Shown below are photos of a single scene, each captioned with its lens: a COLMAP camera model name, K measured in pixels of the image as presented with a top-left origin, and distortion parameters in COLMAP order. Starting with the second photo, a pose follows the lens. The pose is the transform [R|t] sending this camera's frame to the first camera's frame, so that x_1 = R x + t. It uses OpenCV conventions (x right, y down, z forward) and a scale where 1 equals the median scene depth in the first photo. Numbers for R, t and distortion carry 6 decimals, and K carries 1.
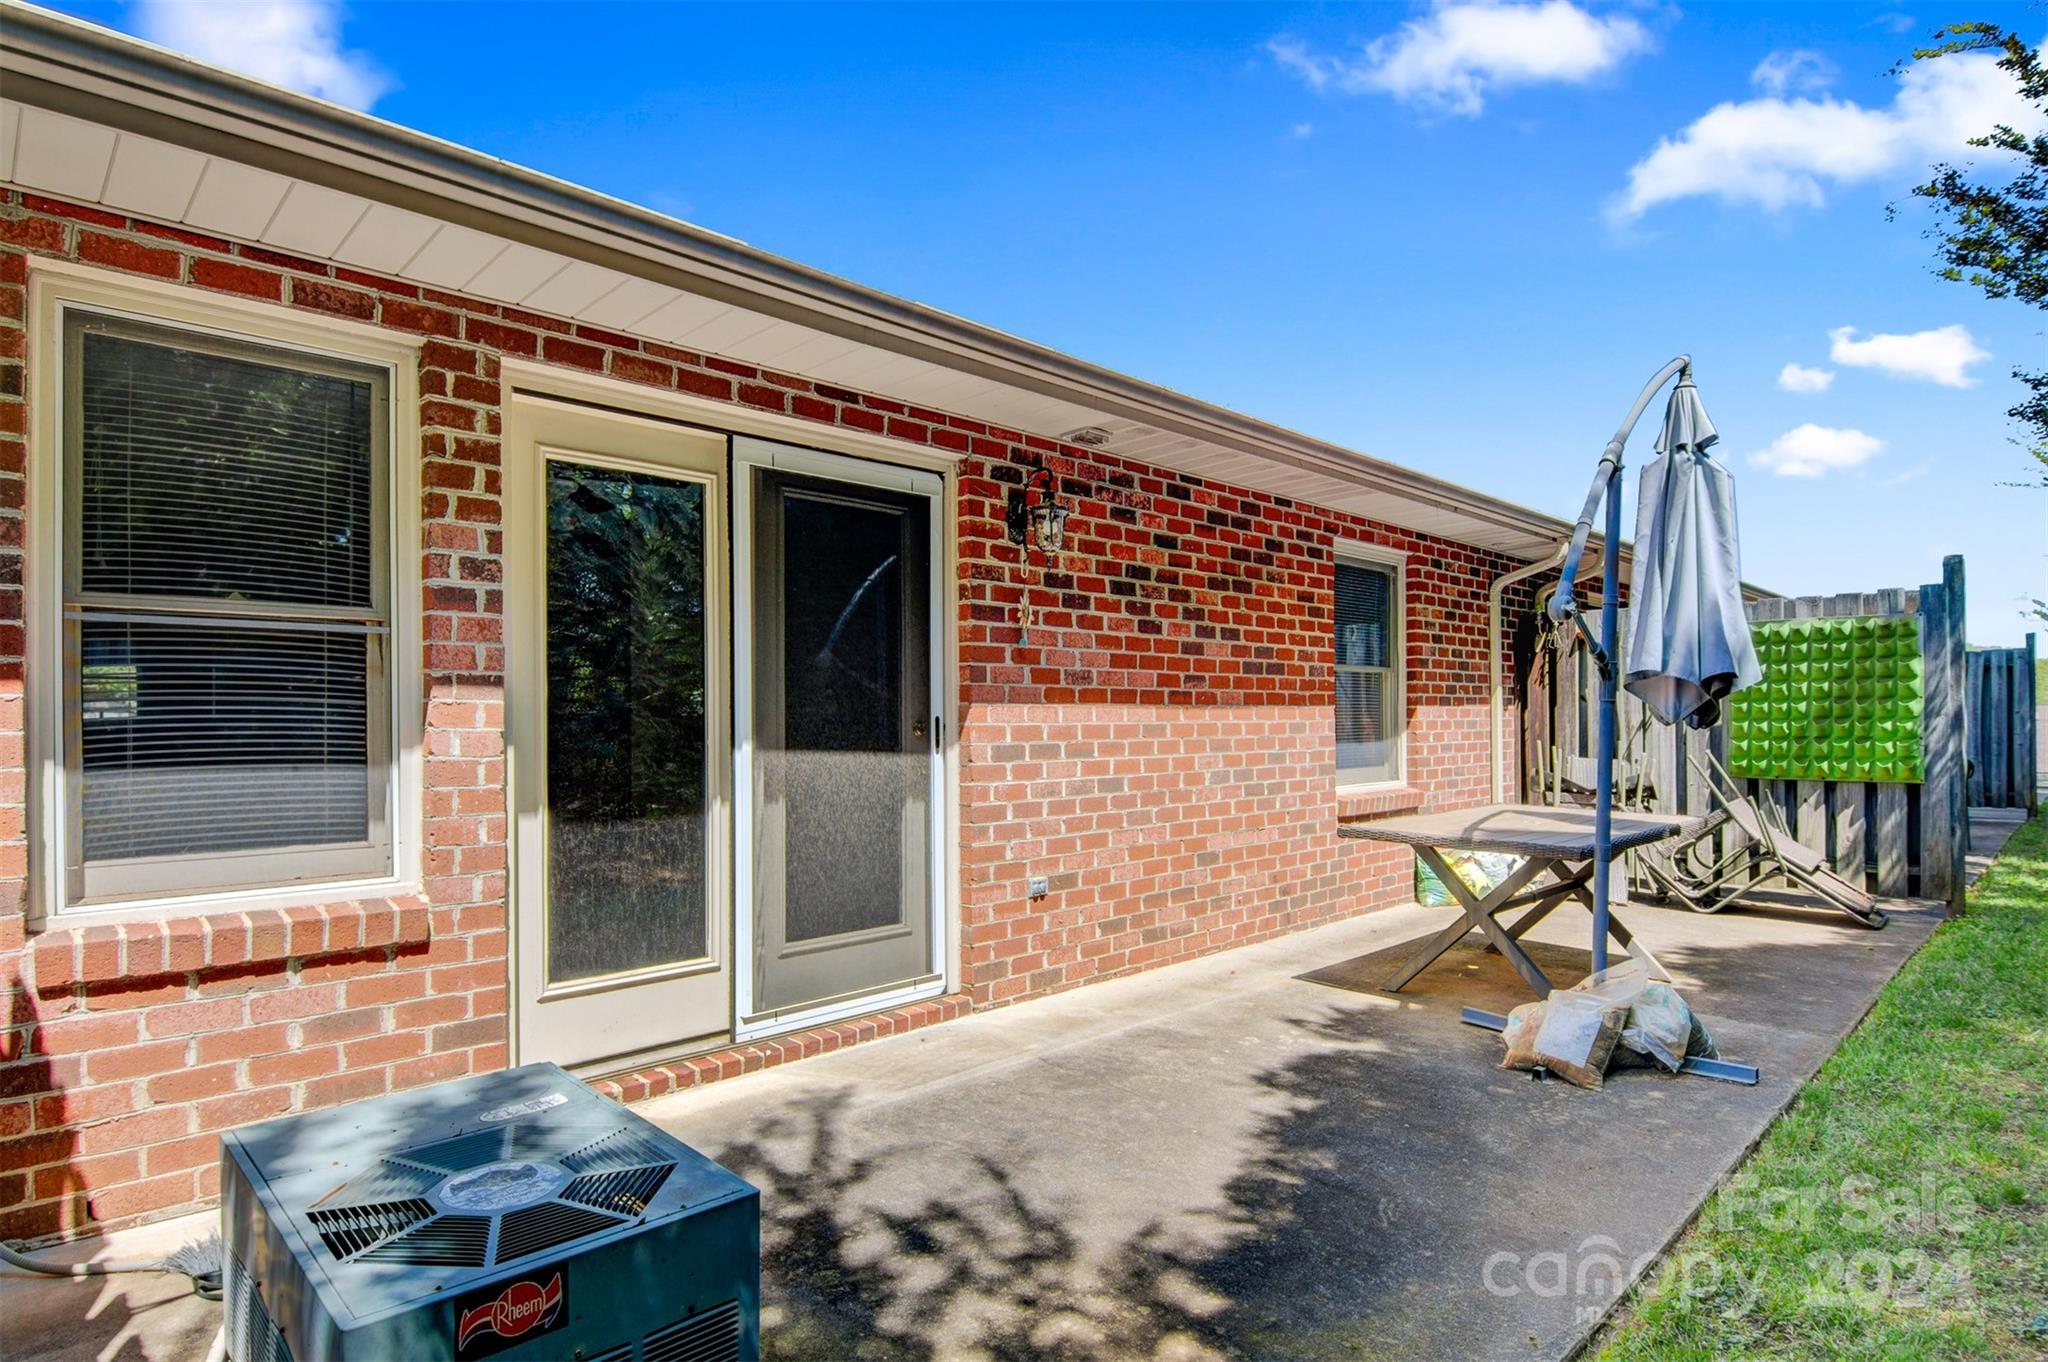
lens RADIAL K [[1080.2, 0, 1025.2], [0, 1080.2, 694.2], [0, 0, 1]] dist [0.018441, -0.016807]
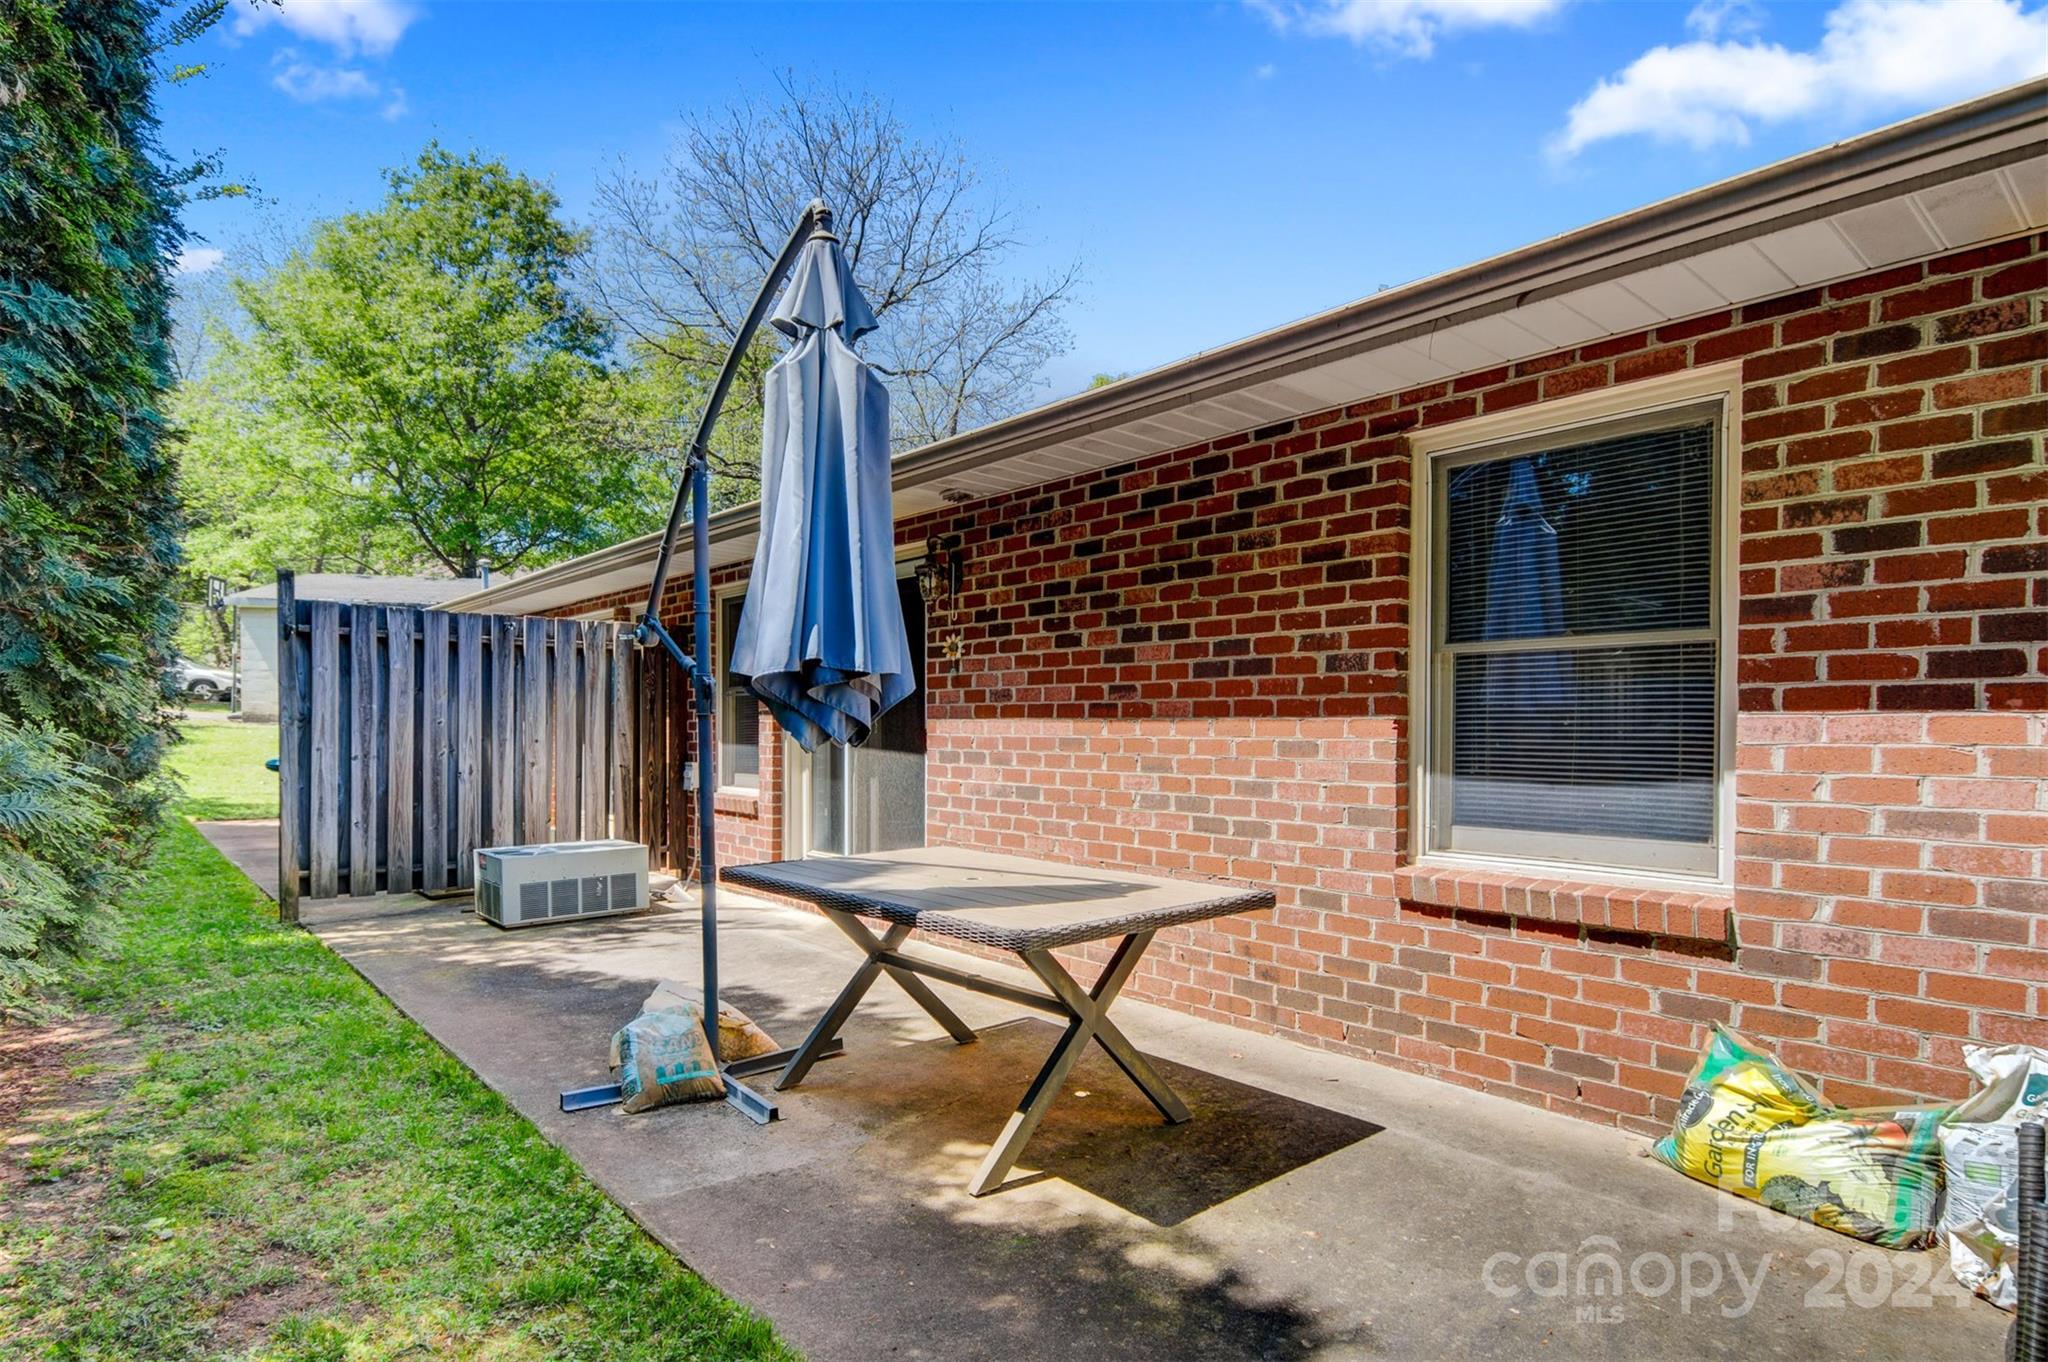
lens RADIAL K [[1080.2, 0, 1036.3], [0, 1080.2, 733.5], [0, 0, 1]] dist [0.018441, -0.016807]
pose [[-0.056321, 0.004264, -0.998404, 1.054823], [0.012760, 0.999912, 0.003551, 0.018709], [0.998331, -0.012540, -0.056371, 0.969949]]
